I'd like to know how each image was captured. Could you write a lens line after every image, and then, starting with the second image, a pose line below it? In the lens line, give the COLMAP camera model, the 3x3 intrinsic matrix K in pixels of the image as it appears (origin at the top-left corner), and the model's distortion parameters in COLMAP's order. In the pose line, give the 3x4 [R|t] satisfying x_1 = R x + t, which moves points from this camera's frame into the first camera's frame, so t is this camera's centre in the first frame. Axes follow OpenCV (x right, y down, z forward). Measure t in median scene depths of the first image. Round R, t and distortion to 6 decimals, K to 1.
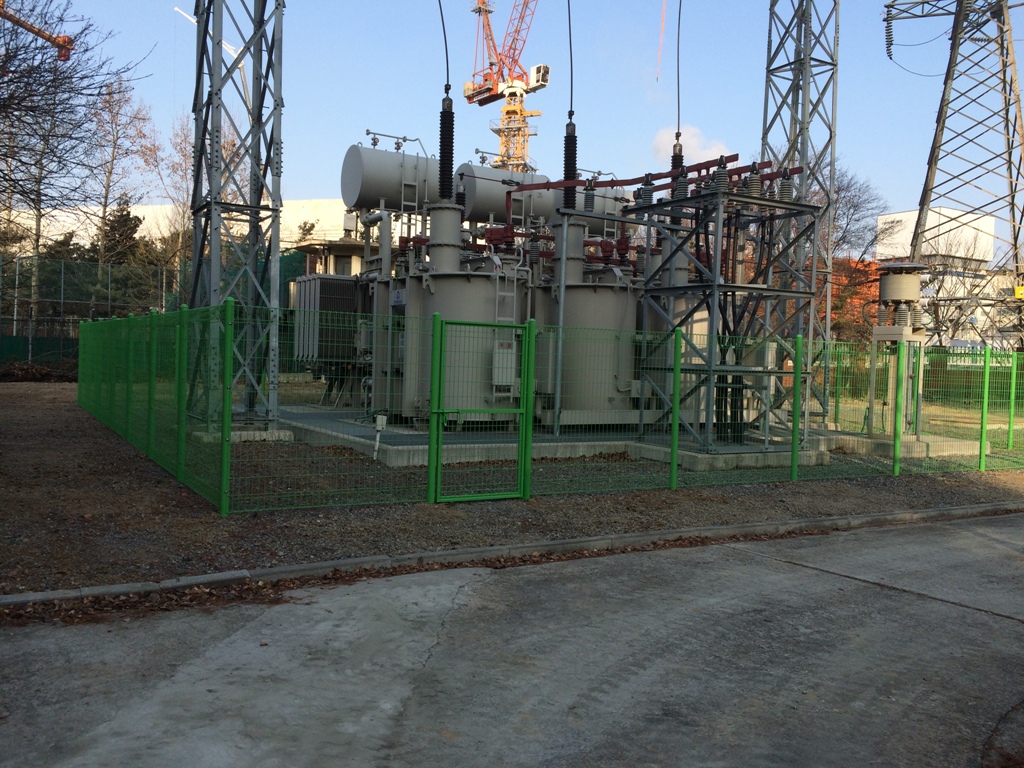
lens RADIAL K [[866.7, 0, 514.2], [0, 866.7, 385.4], [0, 0, 1]] dist [0.004393, -0.005848]
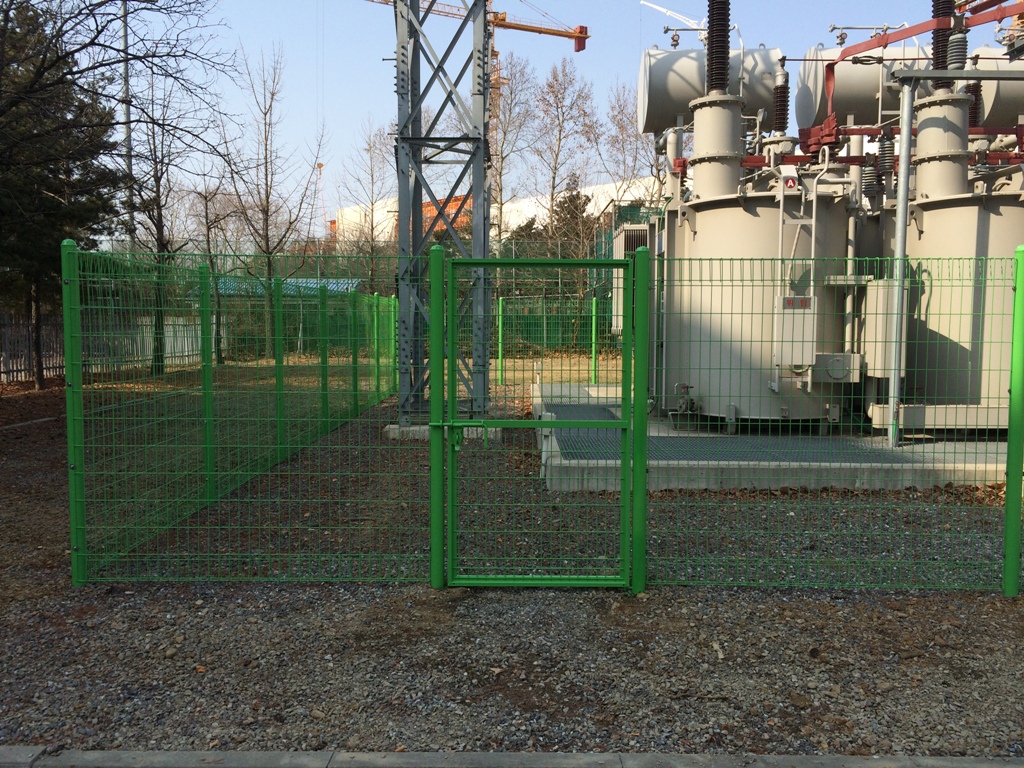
lens RADIAL K [[866.7, 0, 511.4], [0, 866.7, 386.9], [0, 0, 1]] dist [0.004393, -0.005848]
pose [[0.849612, 0.008013, -0.527347, 0.173408], [0.009711, 0.999477, 0.030833, -0.006683], [0.527319, -0.031317, 0.849090, 0.403462]]
